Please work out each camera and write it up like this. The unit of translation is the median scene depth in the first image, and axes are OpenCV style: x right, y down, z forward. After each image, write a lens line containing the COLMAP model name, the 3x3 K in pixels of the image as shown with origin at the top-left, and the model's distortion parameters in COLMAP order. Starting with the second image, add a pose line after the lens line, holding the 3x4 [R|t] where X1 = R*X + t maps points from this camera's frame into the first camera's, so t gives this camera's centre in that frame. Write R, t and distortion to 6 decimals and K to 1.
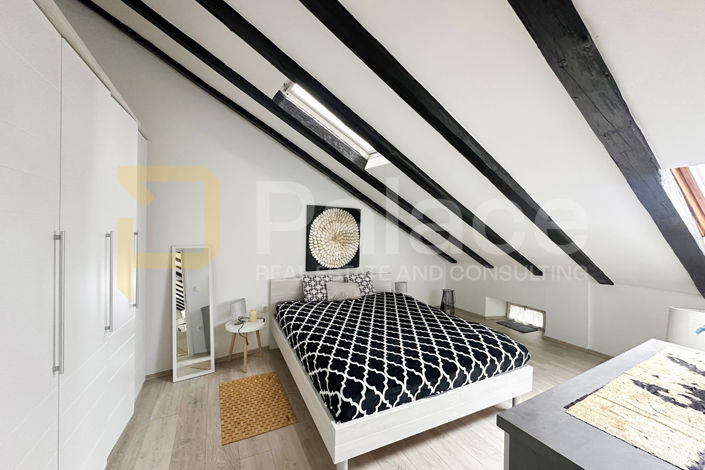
lens RADIAL K [[280.7, 0, 350.0], [0, 280.7, 233.5], [0, 0, 1]] dist [-0.004130, 0.000812]
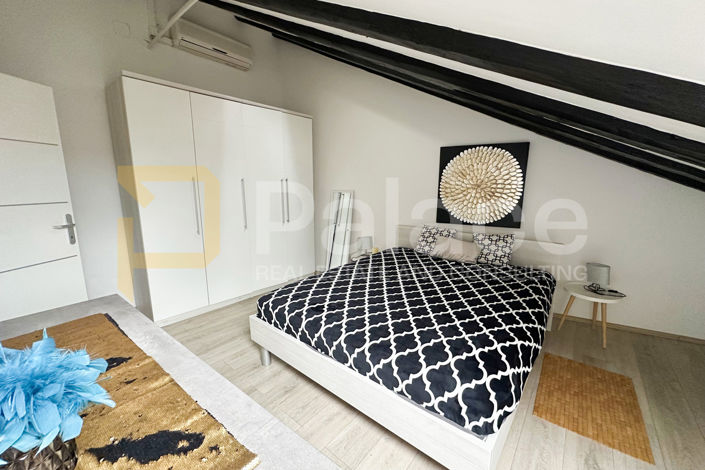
lens RADIAL K [[280.7, 0, 354.3], [0, 280.7, 235.8], [0, 0, 1]] dist [-0.004130, 0.000812]
pose [[0.415418, 0.150353, -0.897119, 0.559031], [-0.004217, 0.986553, 0.163389, 0.029433], [0.909621, -0.064091, 0.410466, 0.379989]]
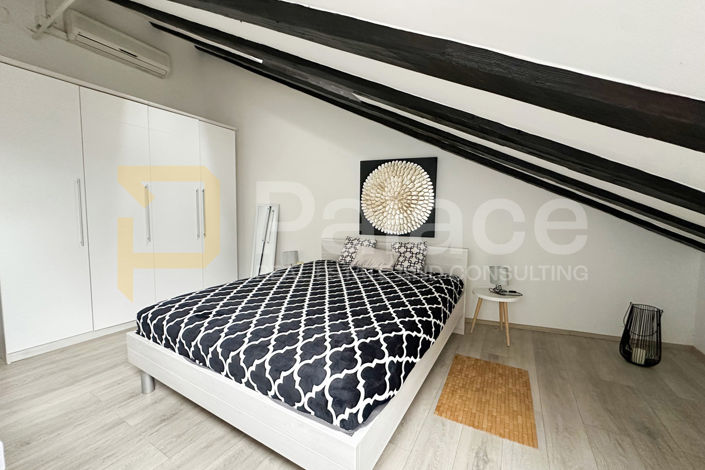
lens RADIAL K [[280.7, 0, 353.6], [0, 280.7, 235.7], [0, 0, 1]] dist [-0.004130, 0.000812]
pose [[0.560881, 0.056686, -0.825954, 0.593595], [-0.010976, 0.998075, 0.061045, 0.083006], [0.827824, -0.025173, 0.560423, 0.468070]]
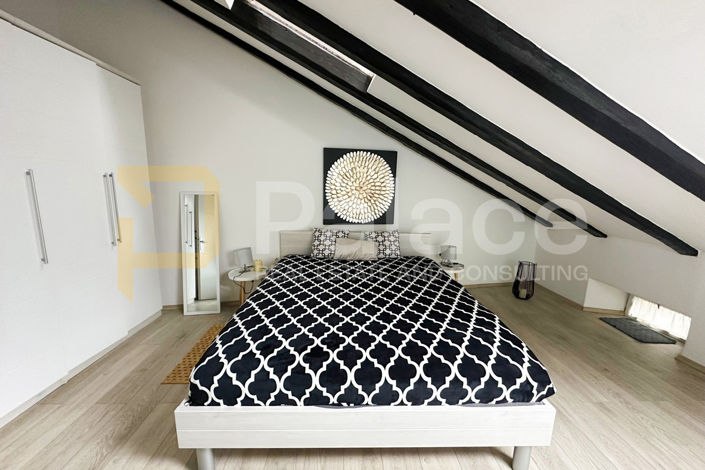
lens RADIAL K [[280.7, 0, 351.9], [0, 280.7, 234.5], [0, 0, 1]] dist [-0.004130, 0.000812]
pose [[0.912879, 0.070404, -0.402113, 0.290045], [-0.007340, 0.987688, 0.156266, 0.025333], [0.408163, -0.139701, 0.902156, 0.225104]]
